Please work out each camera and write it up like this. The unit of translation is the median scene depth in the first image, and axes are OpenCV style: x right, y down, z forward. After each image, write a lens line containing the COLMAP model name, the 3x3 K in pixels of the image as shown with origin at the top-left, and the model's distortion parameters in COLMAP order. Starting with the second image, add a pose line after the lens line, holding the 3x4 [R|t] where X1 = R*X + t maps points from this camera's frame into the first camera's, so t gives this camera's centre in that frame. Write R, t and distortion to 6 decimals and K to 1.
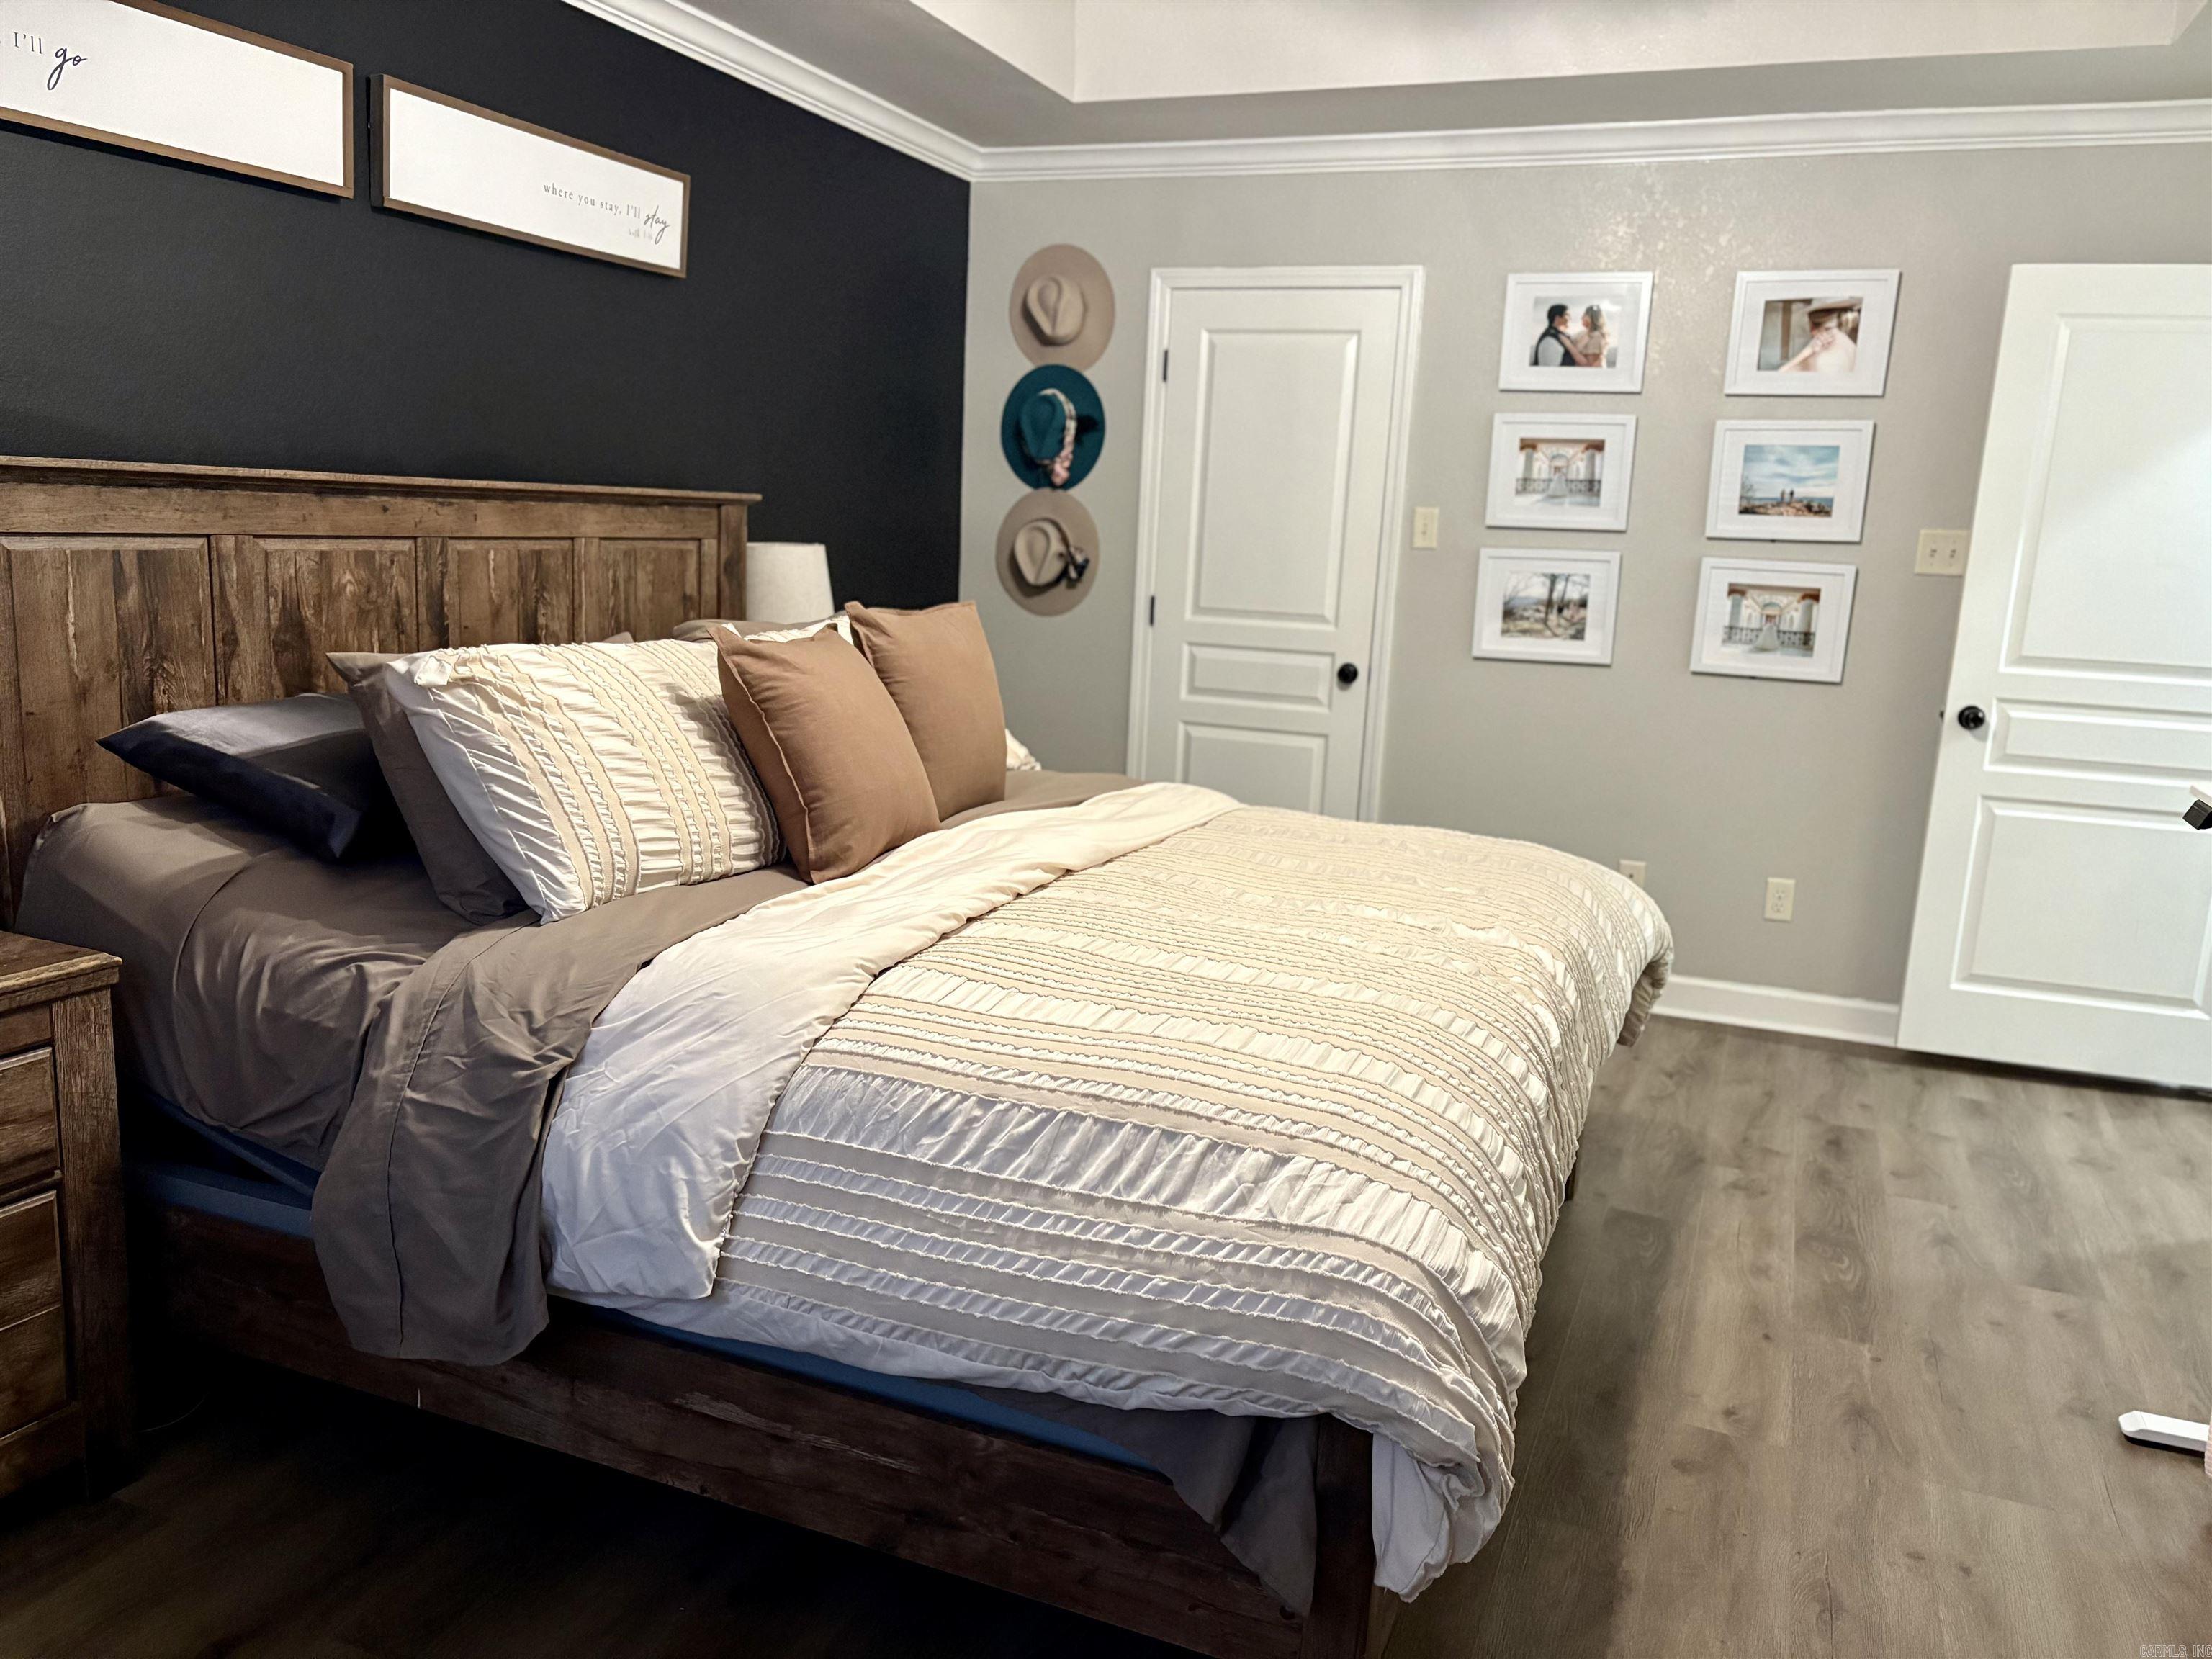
lens RADIAL K [[1660.8, 0, 1120.9], [0, 1660.8, 828.7], [0, 0, 1]] dist [0.012031, -0.008263]
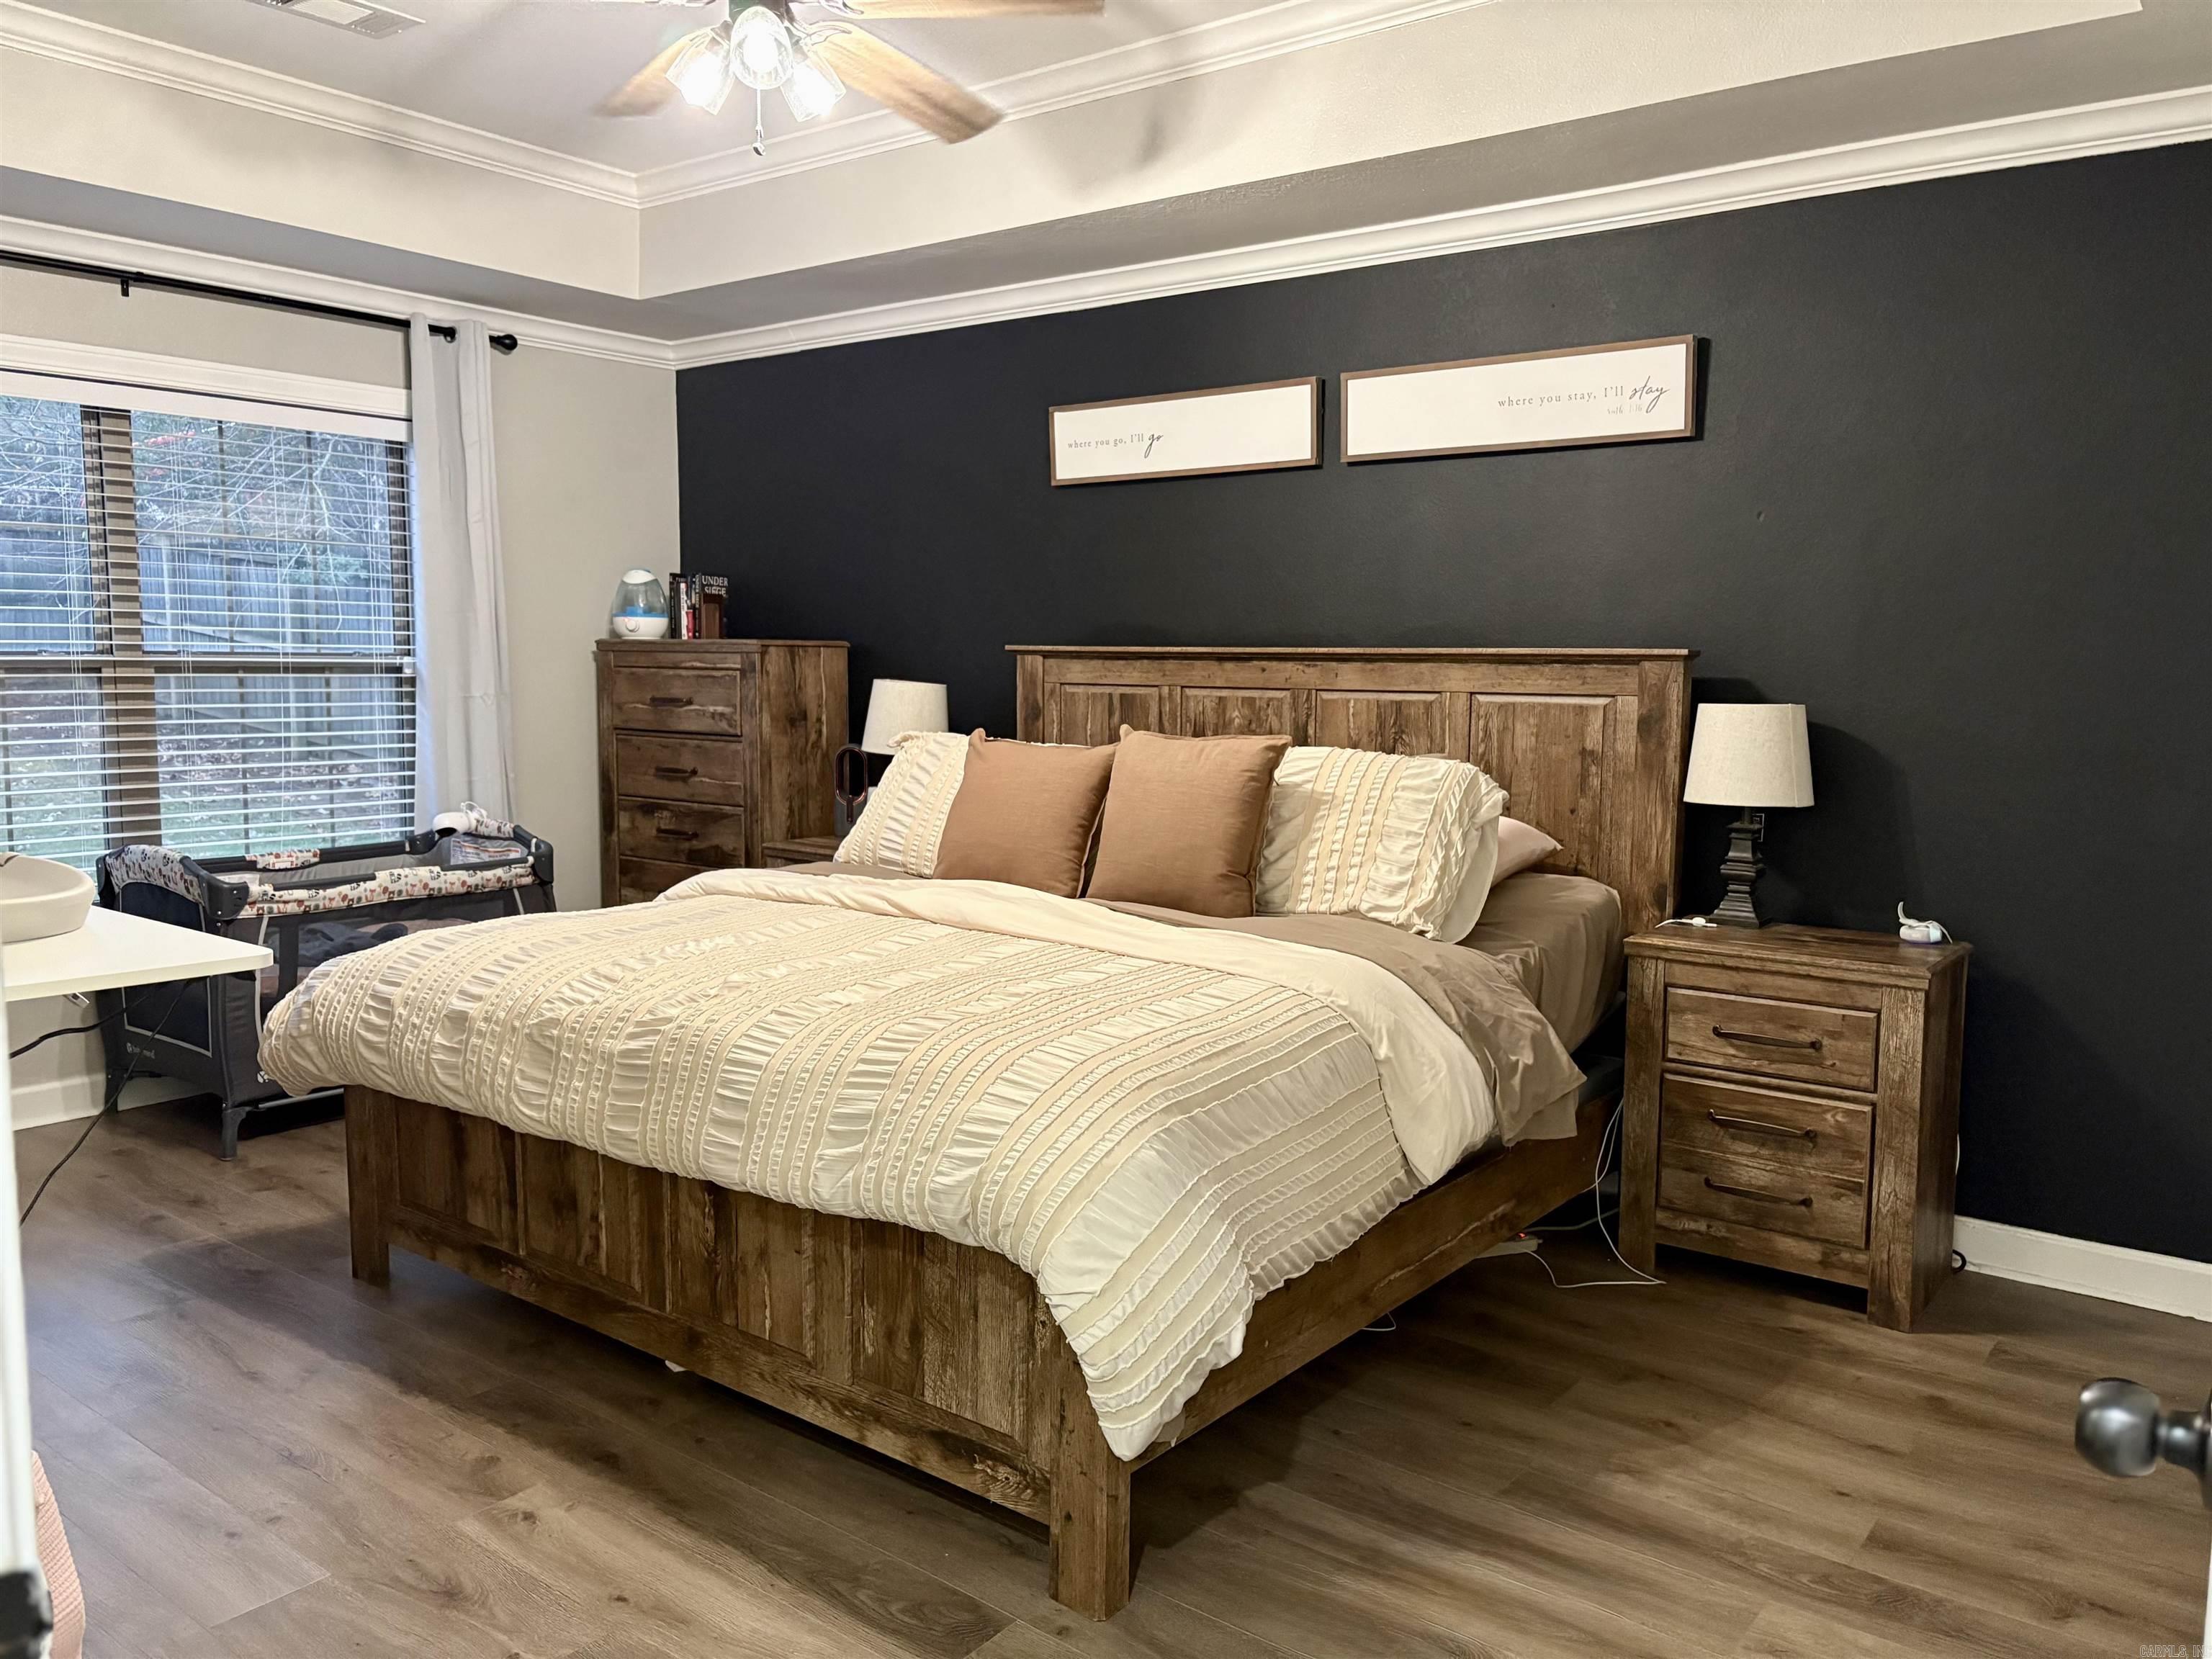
lens RADIAL K [[1660.8, 0, 1120.2], [0, 1660.8, 833.4], [0, 0, 1]] dist [0.012031, -0.008263]
pose [[-0.259644, 0.060048, -0.963836, 1.040712], [-0.196309, 0.973944, 0.113561, -0.194996], [0.945541, 0.218695, -0.241091, 1.281732]]
